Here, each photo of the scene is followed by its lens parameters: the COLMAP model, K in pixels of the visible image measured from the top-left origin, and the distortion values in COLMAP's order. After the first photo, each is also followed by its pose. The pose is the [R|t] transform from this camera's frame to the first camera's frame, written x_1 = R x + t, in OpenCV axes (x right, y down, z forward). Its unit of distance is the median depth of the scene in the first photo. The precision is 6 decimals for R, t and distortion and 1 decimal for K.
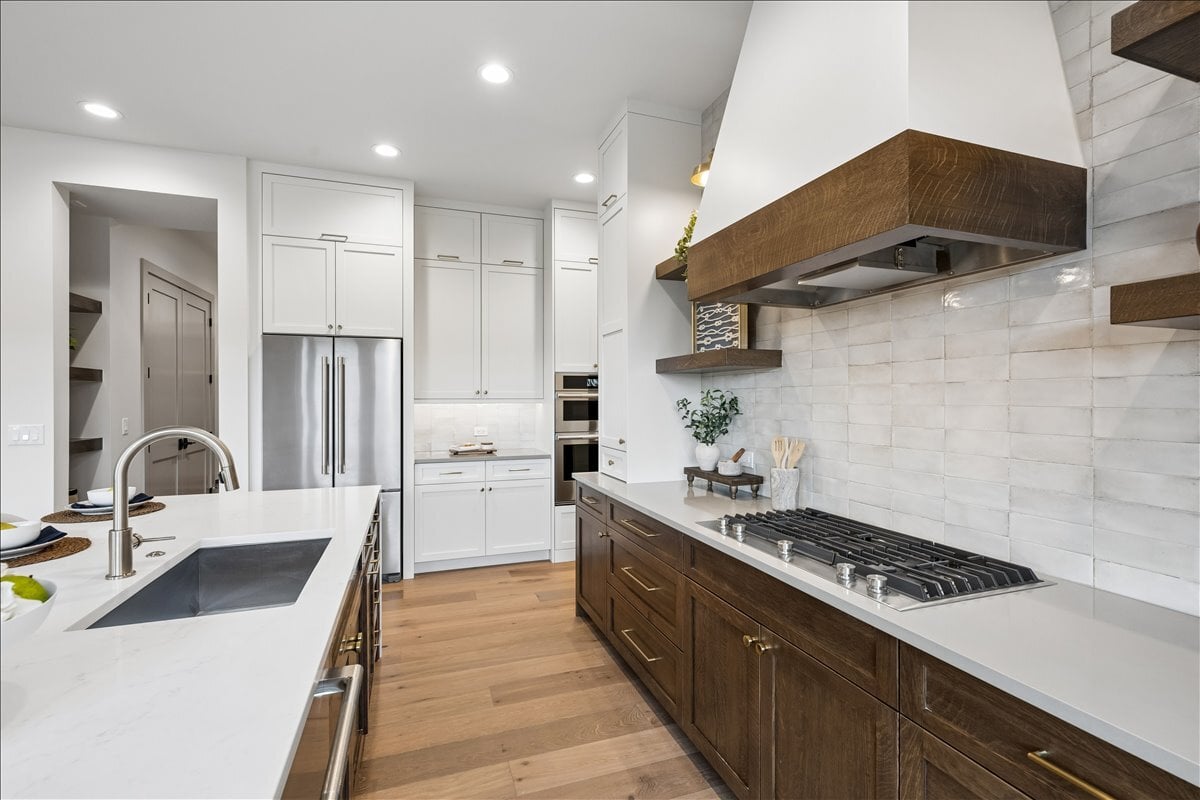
lens RADIAL K [[540.2, 0, 600.0], [0, 540.2, 400.0], [0, 0, 1]] dist [0.000237, 0.000030]
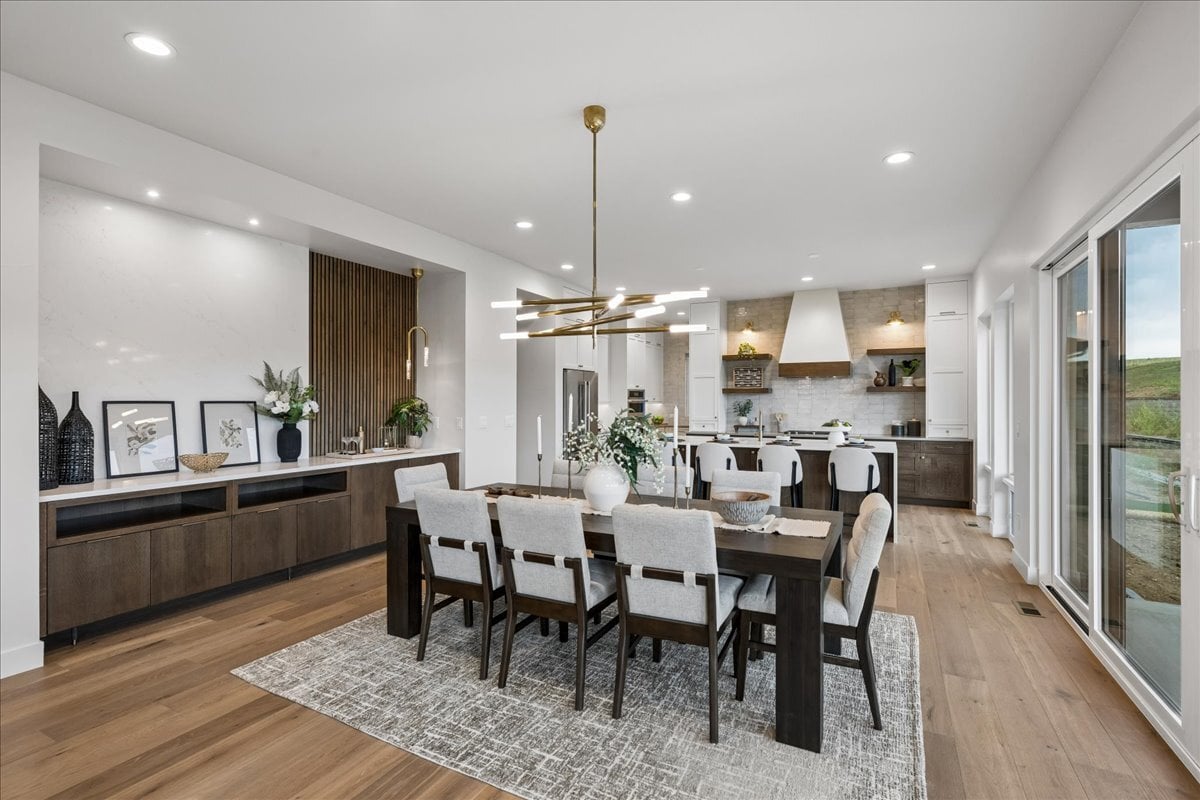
lens RADIAL K [[561.1, 0, 600.3], [0, 561.1, 402.8], [0, 0, 1]] dist [0.002032, 0.000088]
pose [[0.731582, -0.001322, 0.681753, -2.534510], [0.000840, 0.999999, 0.001037, -0.003384], [-0.681753, -0.000185, 0.731582, -0.770467]]
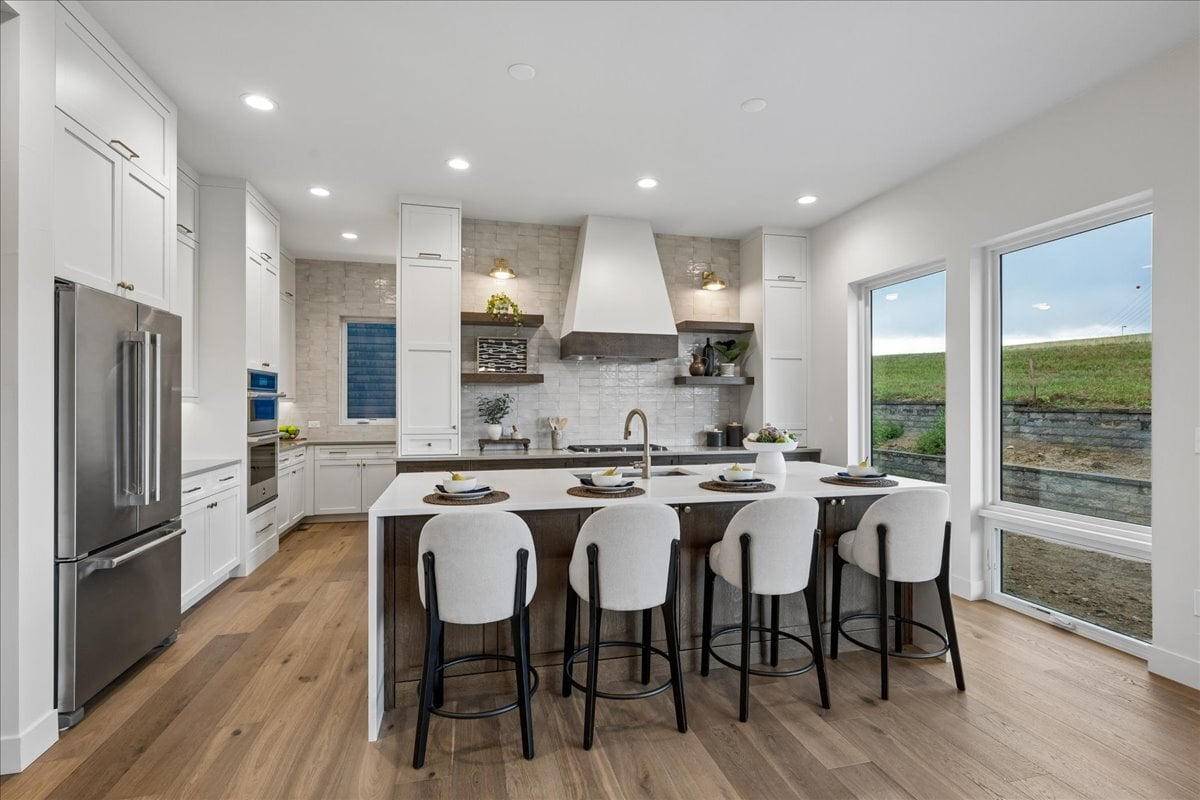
lens RADIAL K [[561.1, 0, 600.3], [0, 561.1, 402.8], [0, 0, 1]] dist [0.002032, 0.000088]
pose [[0.092315, 0.002004, 0.995728, -1.543127], [0.001046, 0.999997, -0.002110, 0.014445], [-0.995729, 0.001237, 0.092313, 0.488447]]
